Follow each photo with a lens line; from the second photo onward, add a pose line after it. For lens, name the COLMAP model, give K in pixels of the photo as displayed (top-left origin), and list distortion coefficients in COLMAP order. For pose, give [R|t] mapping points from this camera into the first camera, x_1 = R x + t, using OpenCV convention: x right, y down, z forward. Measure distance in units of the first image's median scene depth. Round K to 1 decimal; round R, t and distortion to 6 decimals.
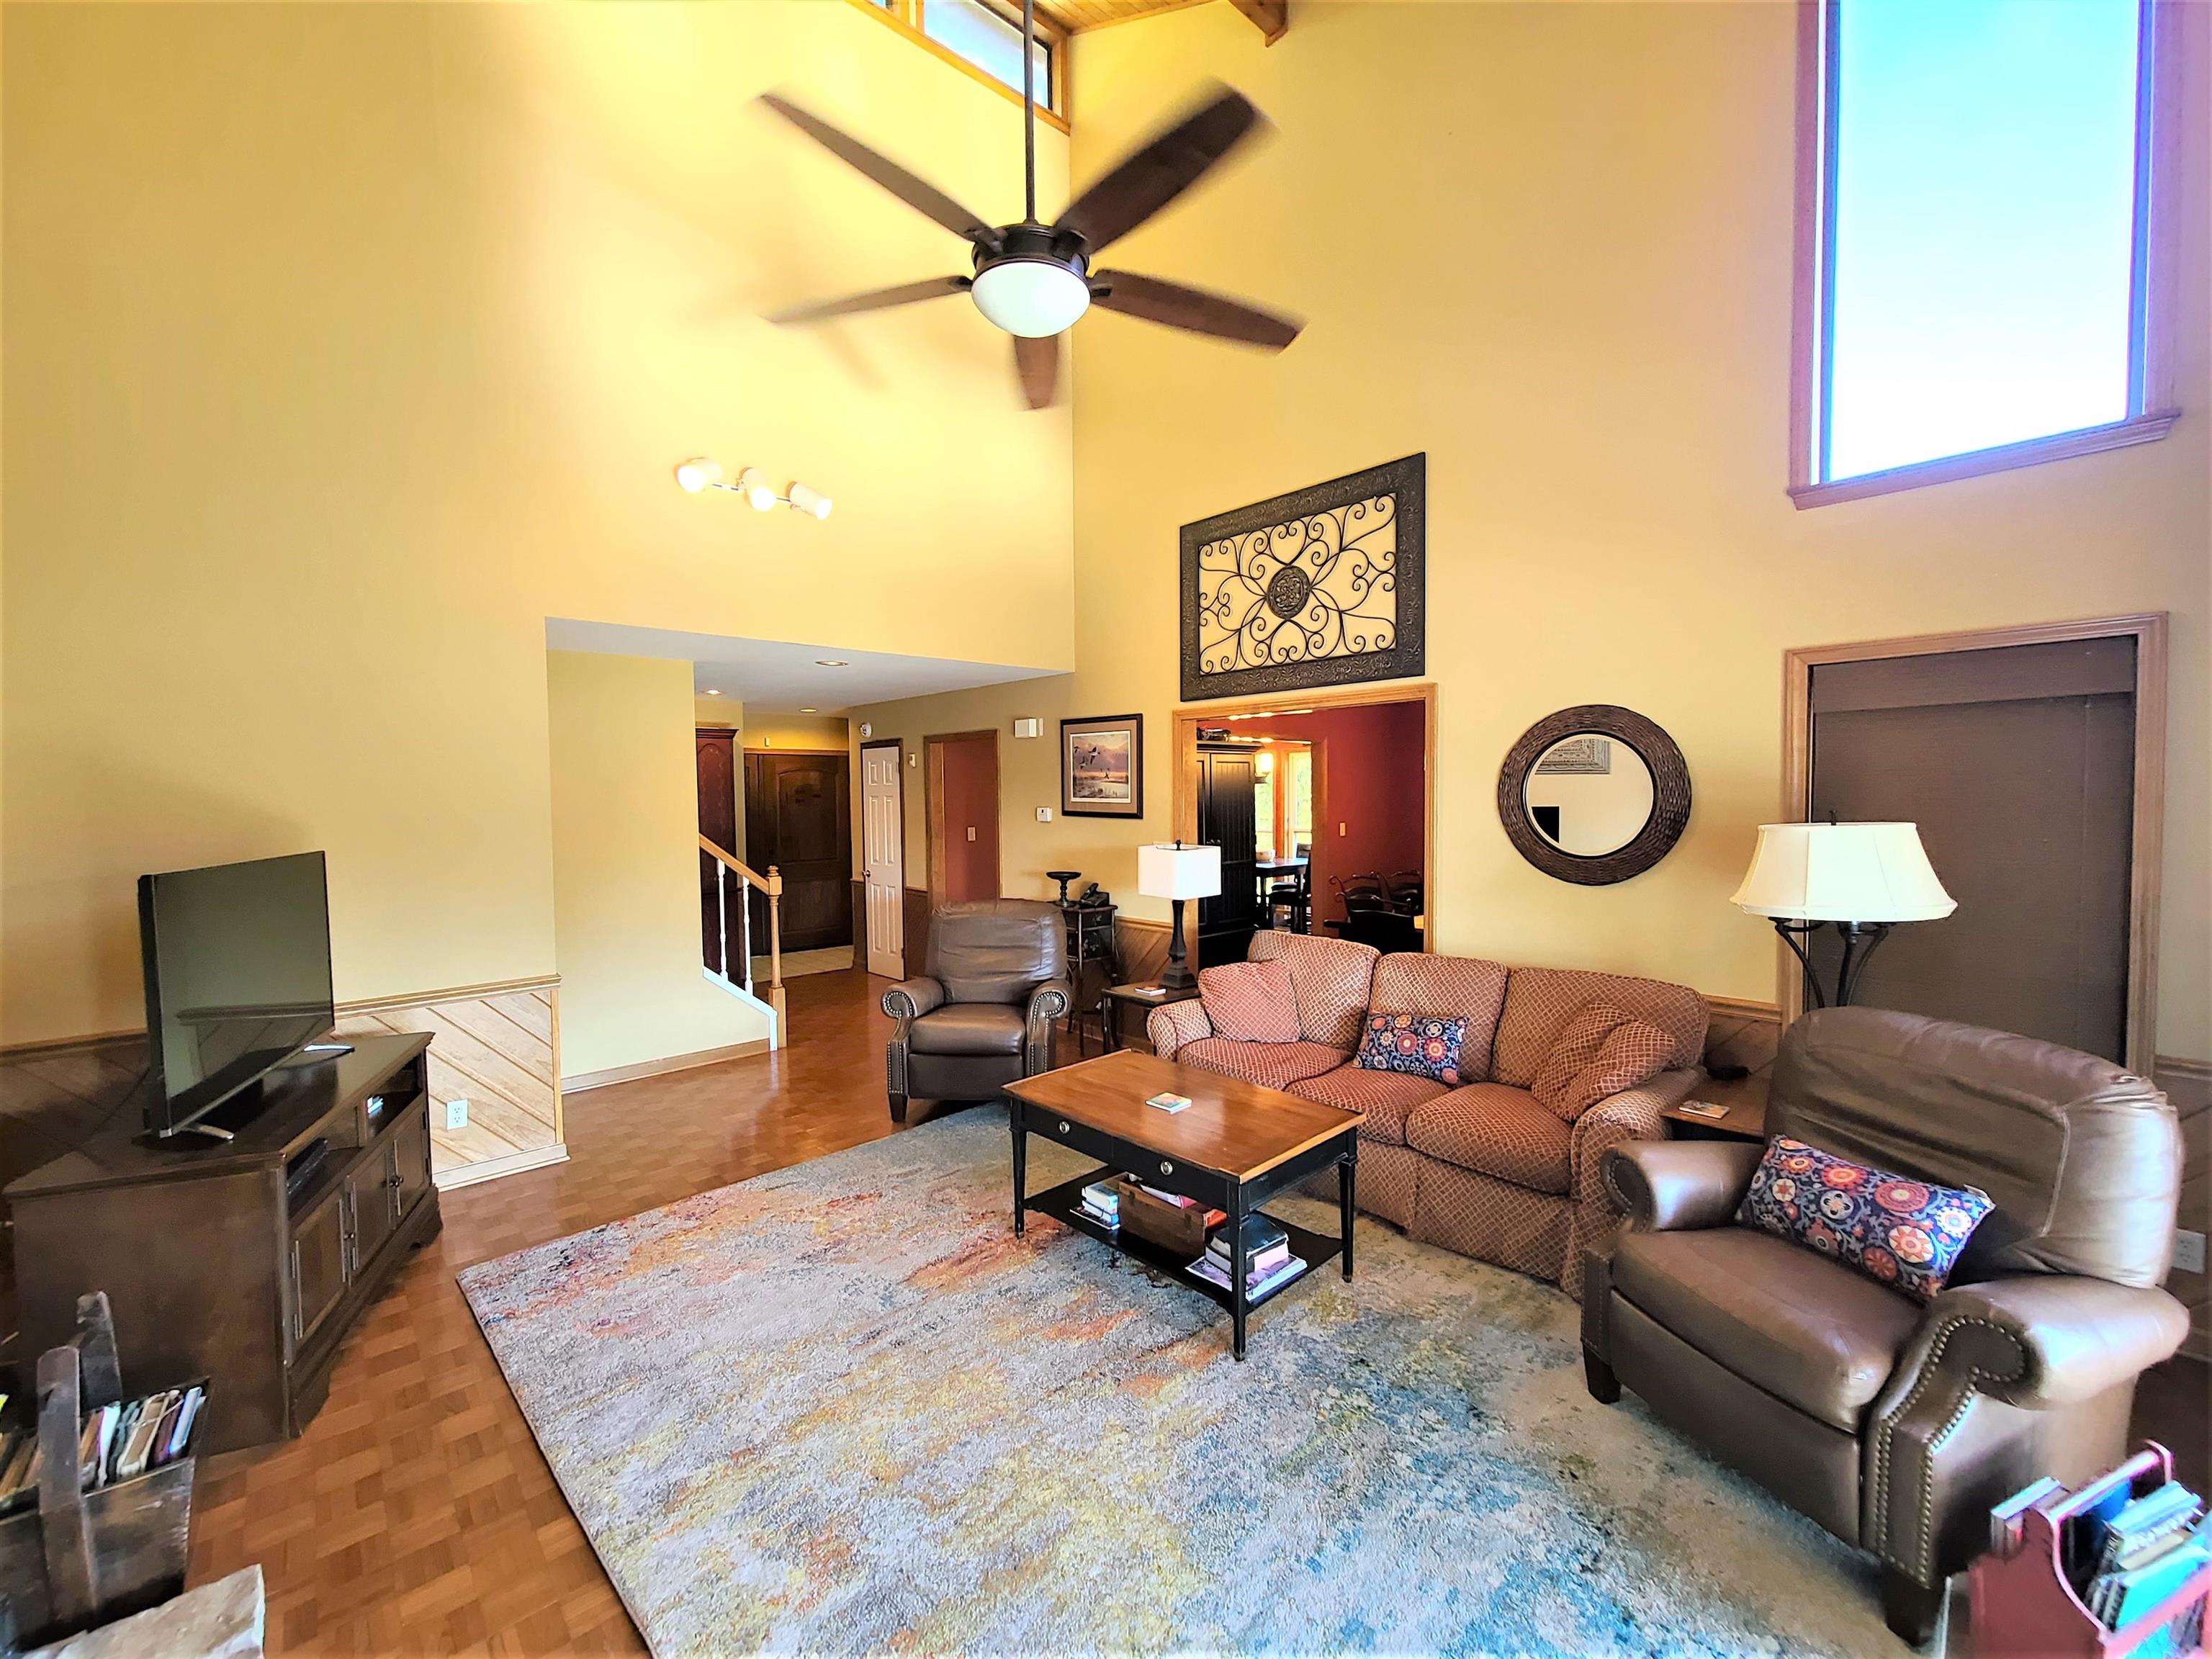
lens RADIAL K [[919.3, 0, 1106.0], [0, 919.3, 829.5], [0, 0, 1]] dist [0.000186, 0.000002]
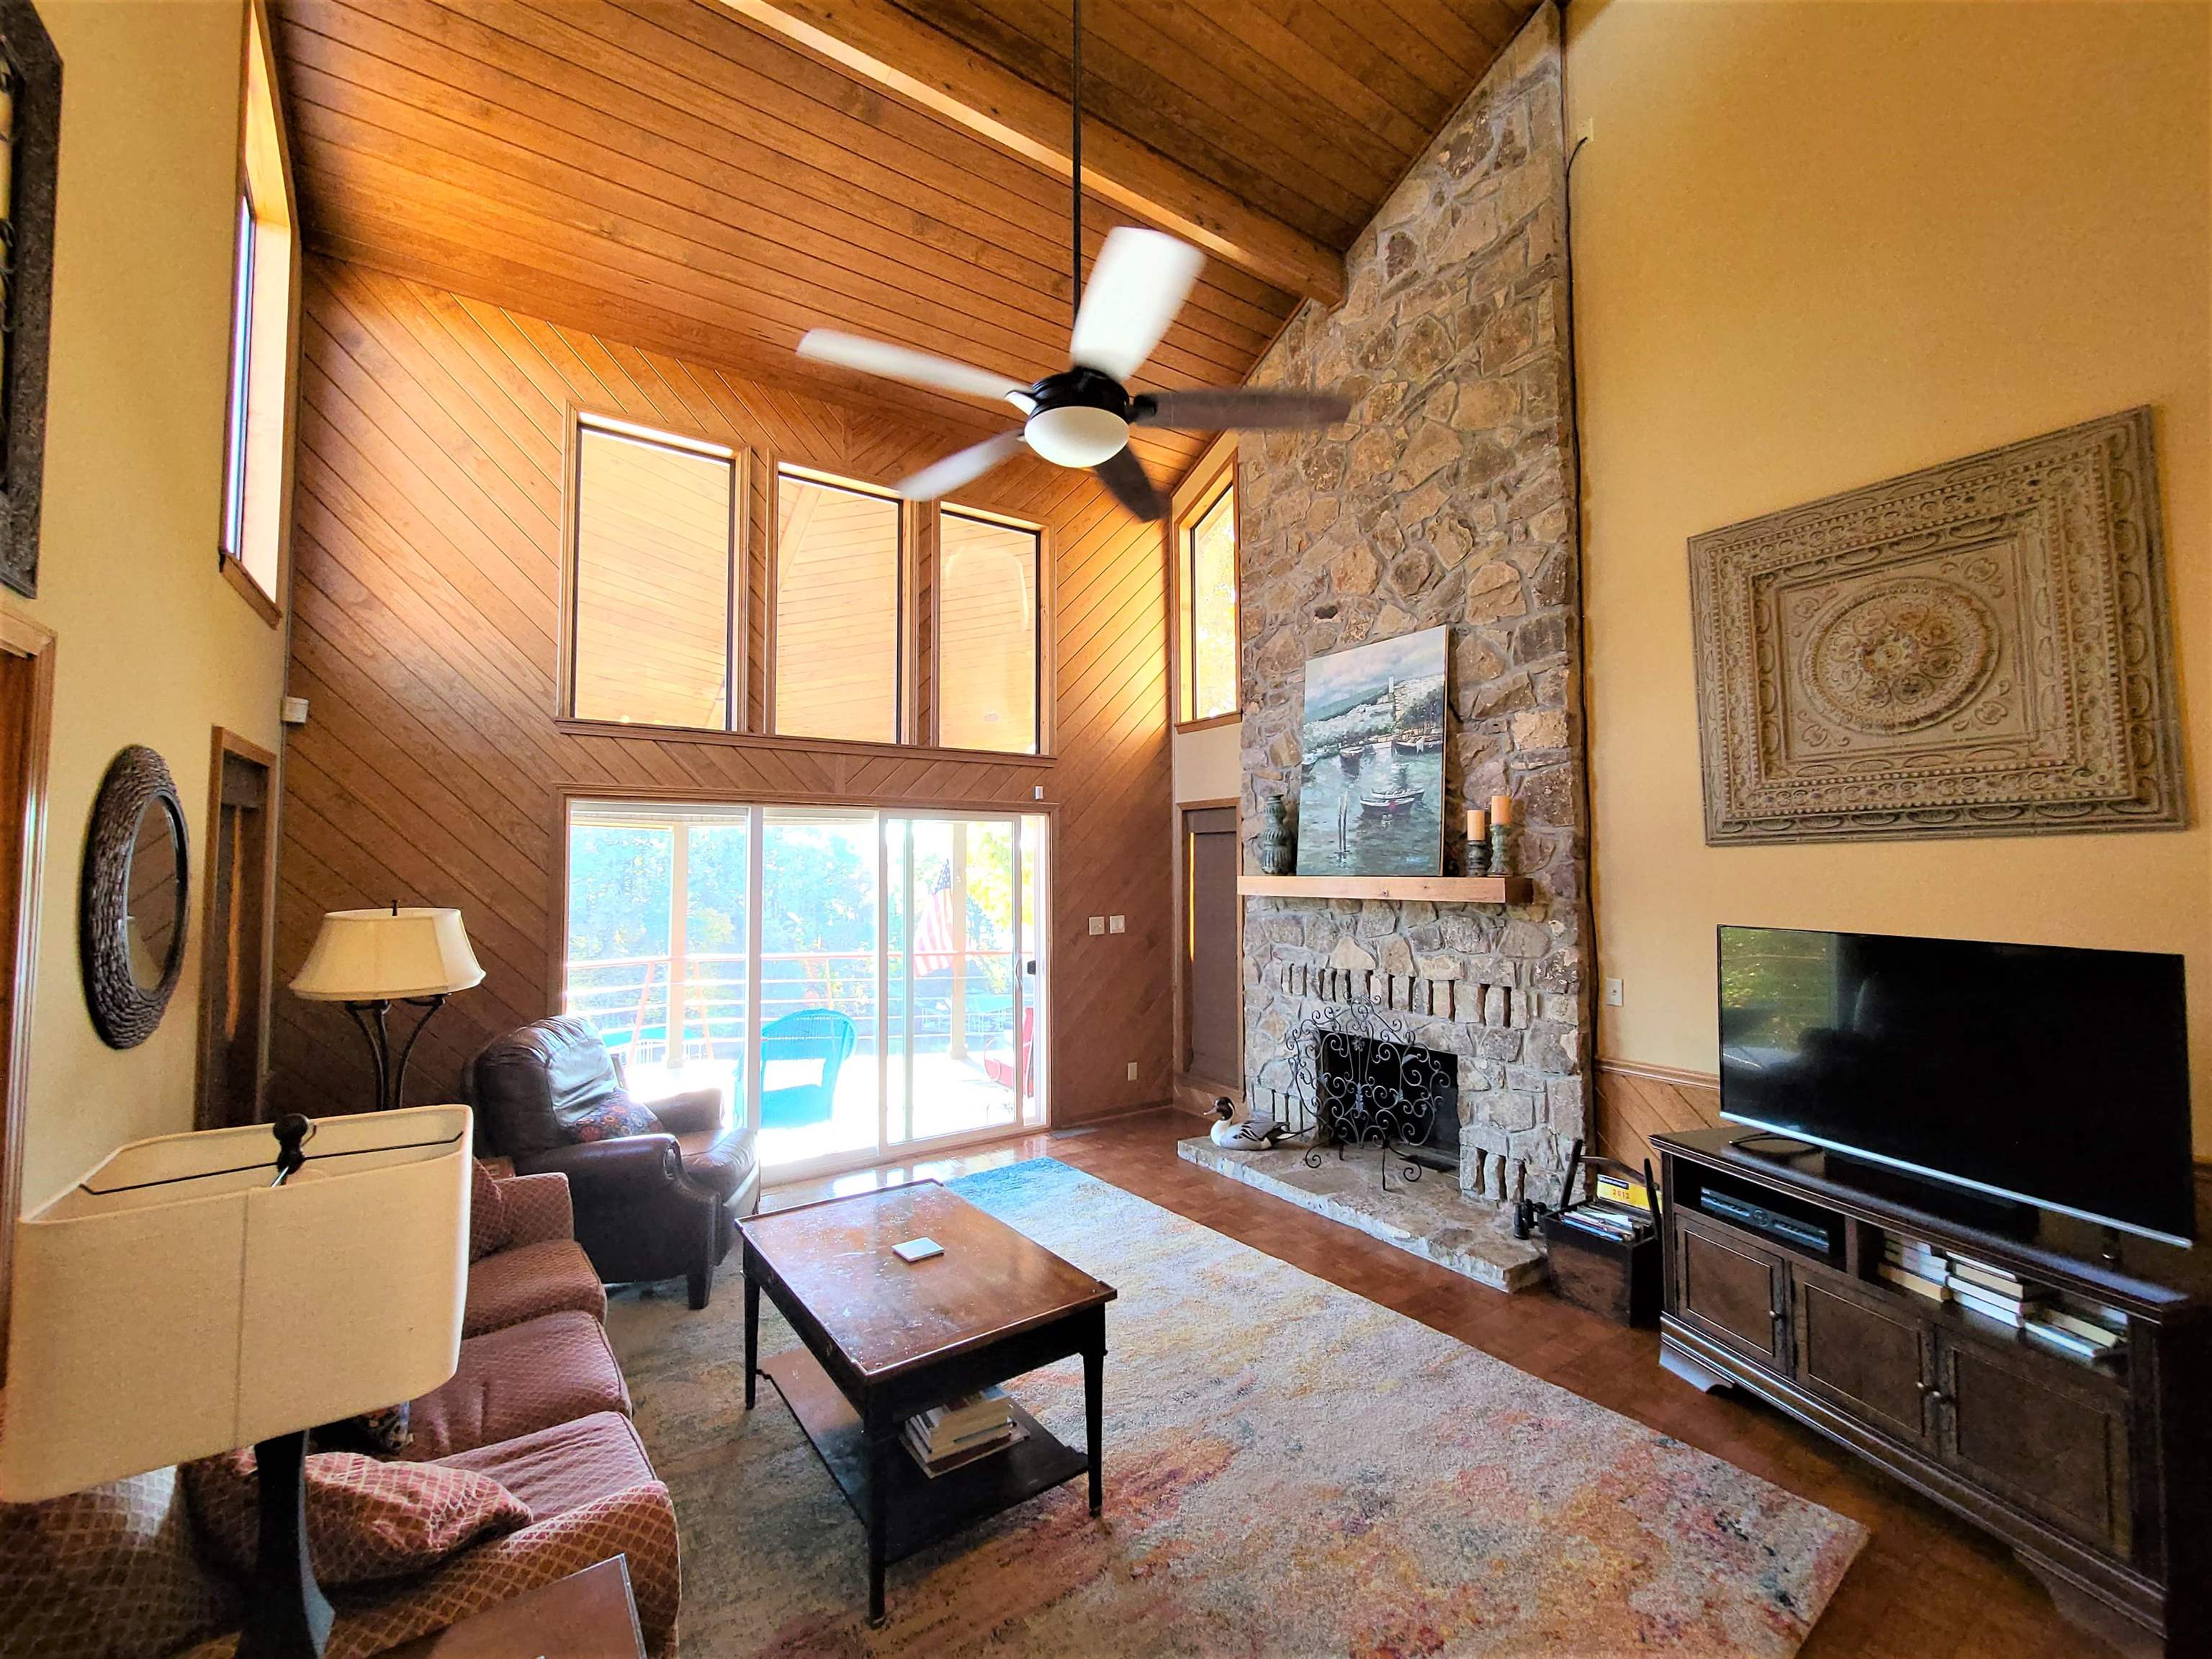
lens RADIAL K [[919.3, 0, 1106.0], [0, 919.3, 829.5], [0, 0, 1]] dist [0.000186, 0.000002]
pose [[-0.990578, 0.023298, 0.134950, -0.100501], [0.022035, 0.999698, -0.010847, -0.033967], [-0.135162, -0.007771, -0.990793, 0.818510]]
